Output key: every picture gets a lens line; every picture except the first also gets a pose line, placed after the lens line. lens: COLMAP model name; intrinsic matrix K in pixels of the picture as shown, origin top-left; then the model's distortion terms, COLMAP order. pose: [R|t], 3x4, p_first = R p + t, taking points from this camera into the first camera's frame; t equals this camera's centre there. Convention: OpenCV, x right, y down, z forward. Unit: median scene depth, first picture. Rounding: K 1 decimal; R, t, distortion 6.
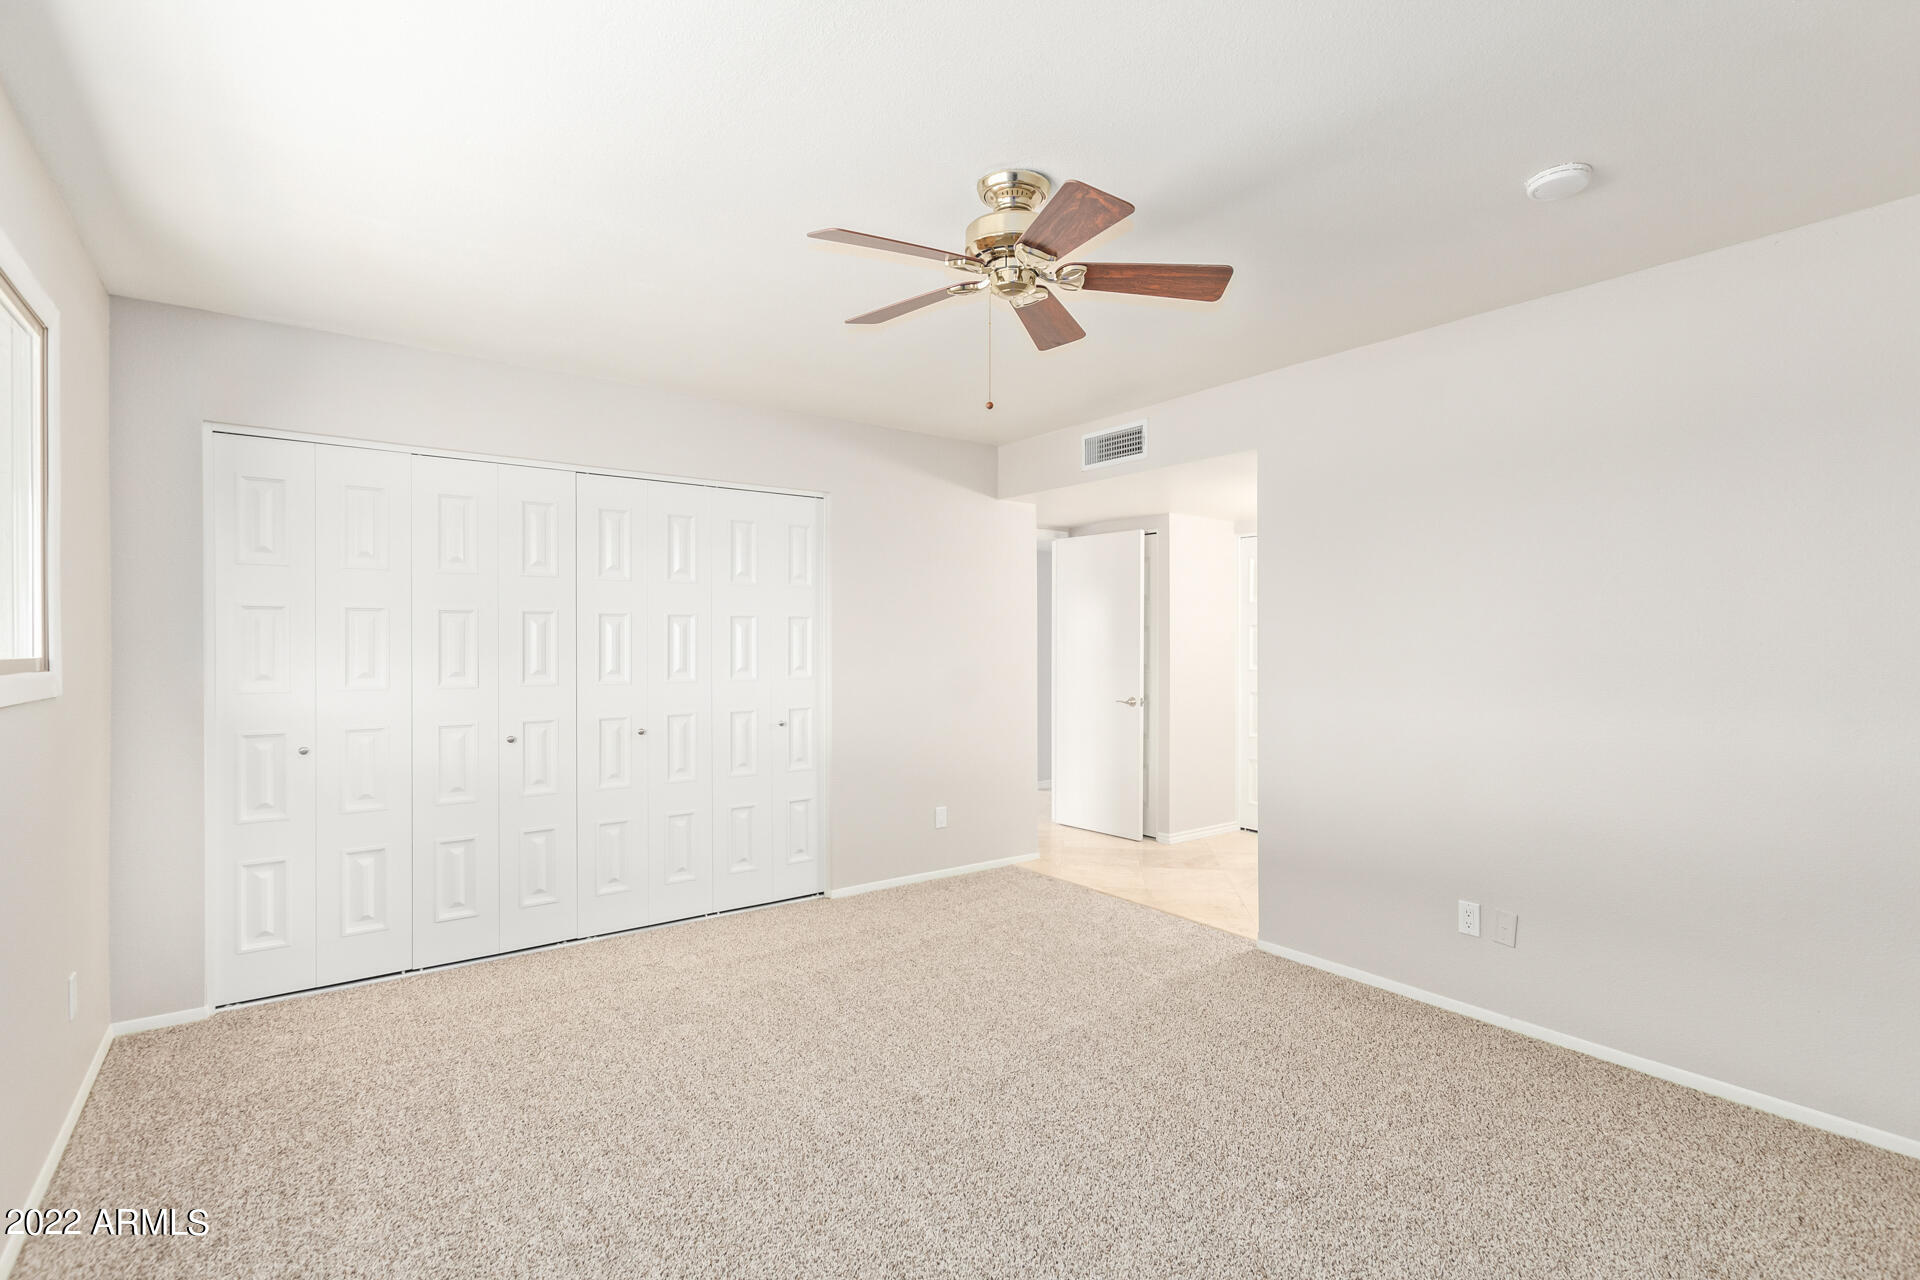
lens RADIAL K [[889.3, 0, 971.2], [0, 889.3, 641.7], [0, 0, 1]] dist [0.003452, -0.000349]
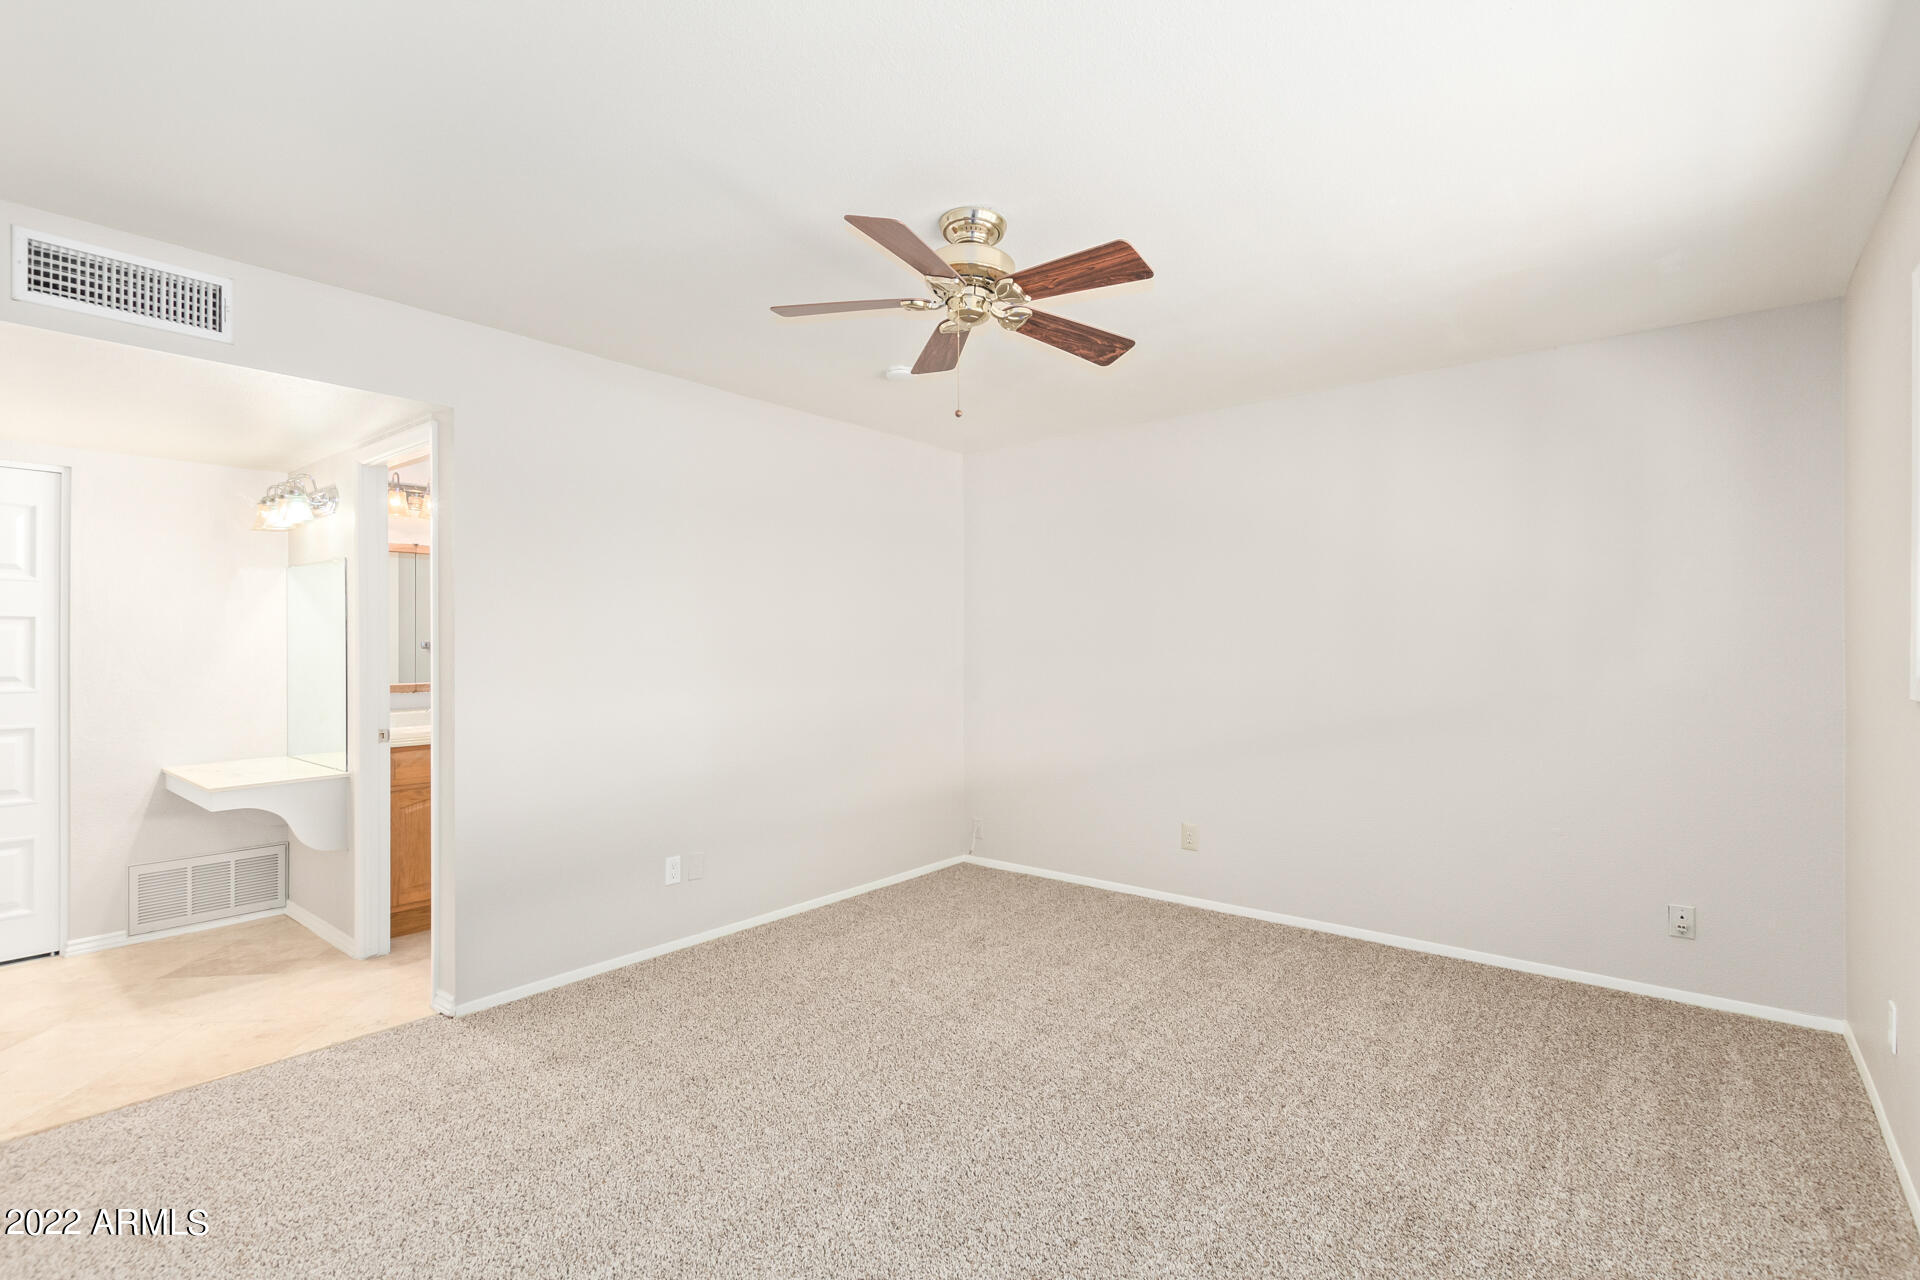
lens RADIAL K [[889.3, 0, 971.2], [0, 889.3, 641.7], [0, 0, 1]] dist [0.003452, -0.000349]
pose [[-0.233719, -0.000878, 0.972304, -0.625313], [0.003414, 0.999993, 0.001723, -0.001575], [-0.972298, 0.003722, -0.233714, 0.776447]]
